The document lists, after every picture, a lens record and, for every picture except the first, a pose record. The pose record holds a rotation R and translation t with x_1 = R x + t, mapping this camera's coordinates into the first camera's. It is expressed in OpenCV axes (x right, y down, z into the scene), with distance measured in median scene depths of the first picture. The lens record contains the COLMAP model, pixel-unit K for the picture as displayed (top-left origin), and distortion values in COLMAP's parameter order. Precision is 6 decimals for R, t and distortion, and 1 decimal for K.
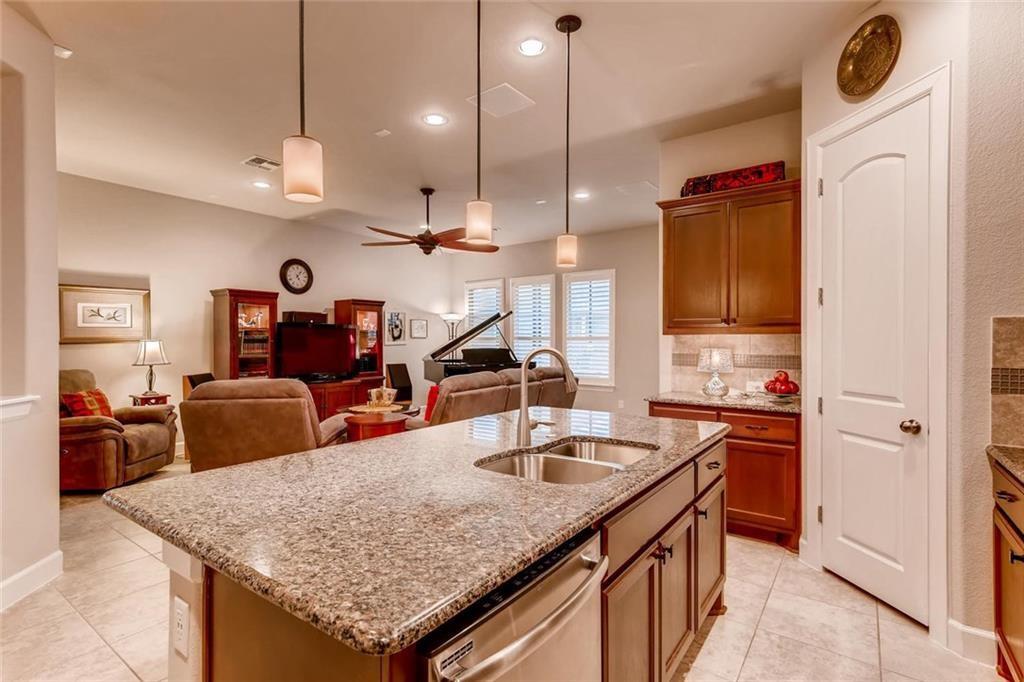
lens RADIAL K [[490.5, 0, 512.6], [0, 490.5, 342.6], [0, 0, 1]] dist [0.001860, 0.000300]
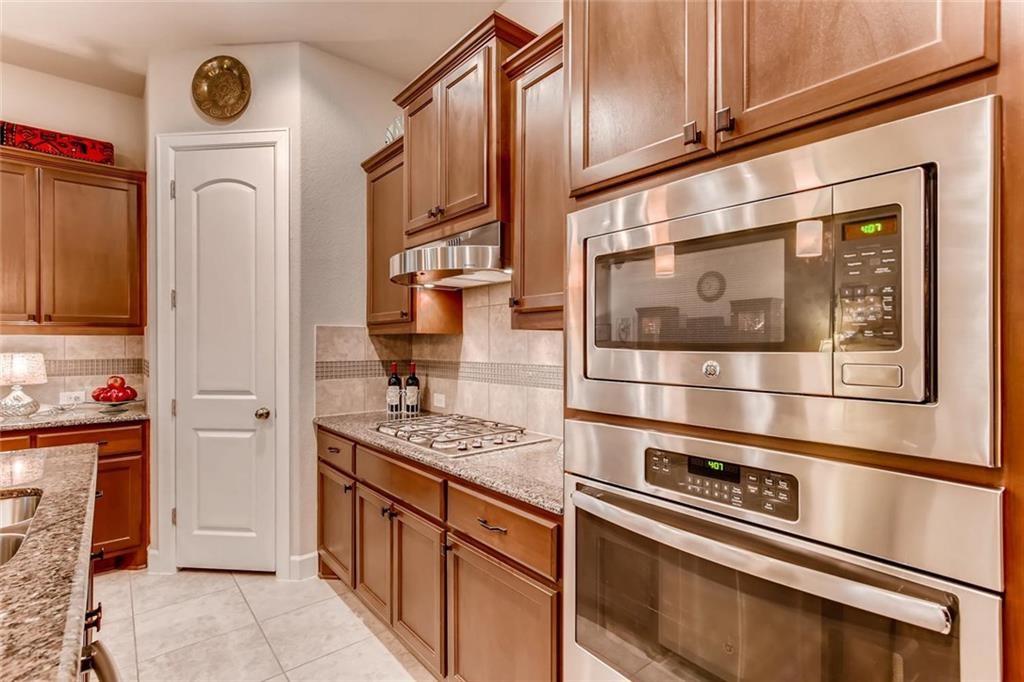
lens RADIAL K [[471.5, 0, 512.0], [0, 471.5, 341.0], [0, 0, 1]] dist [-0.002627, -0.000250]
pose [[0.239028, 0.001507, 0.971012, -0.133334], [0.006859, 0.999971, -0.003241, 0.000413], [-0.970989, 0.007435, 0.239010, 0.097055]]
